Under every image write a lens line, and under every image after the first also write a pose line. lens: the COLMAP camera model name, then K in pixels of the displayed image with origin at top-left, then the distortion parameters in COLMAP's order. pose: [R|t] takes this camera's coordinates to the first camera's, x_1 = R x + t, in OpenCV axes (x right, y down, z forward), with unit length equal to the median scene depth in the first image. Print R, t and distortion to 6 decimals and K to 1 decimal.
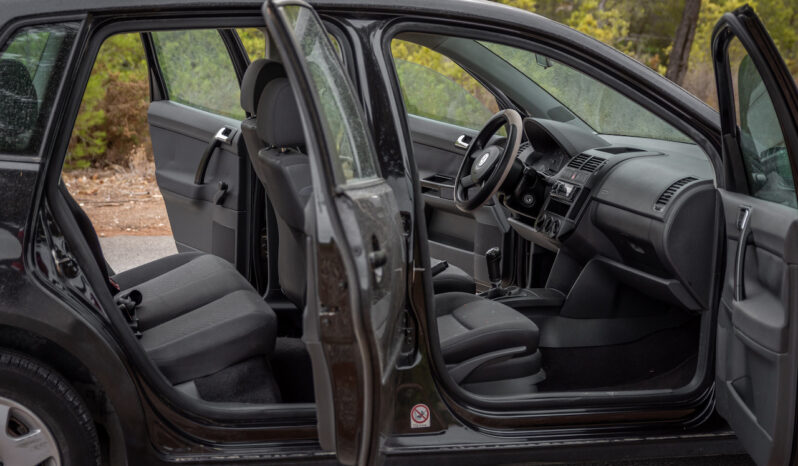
lens RADIAL K [[1415.6, 0, 399.0], [0, 1415.6, 233.0], [0, 0, 1]] dist [0.009124, -0.040641]
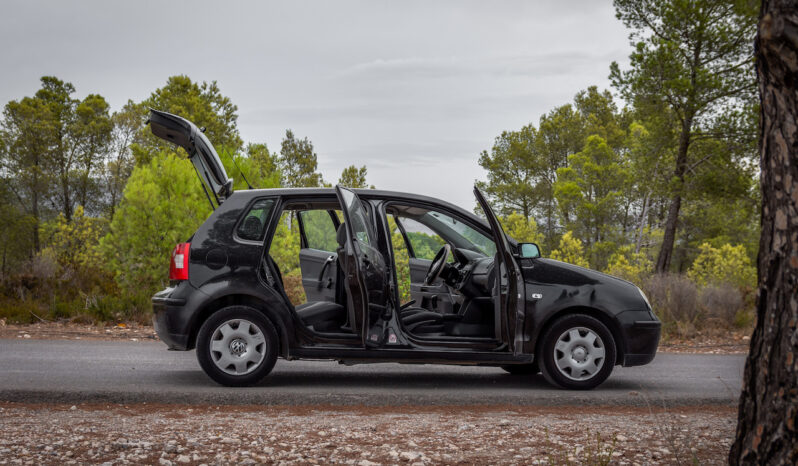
lens RADIAL K [[1224.5, 0, 399.0], [0, 1224.5, 233.0], [0, 0, 1]] dist [-0.002588, -0.002094]
pose [[0.995641, 0.000529, -0.093263, 0.195583], [-0.017862, 0.982556, -0.185106, 0.288320], [0.091538, 0.185965, 0.978283, -1.081094]]
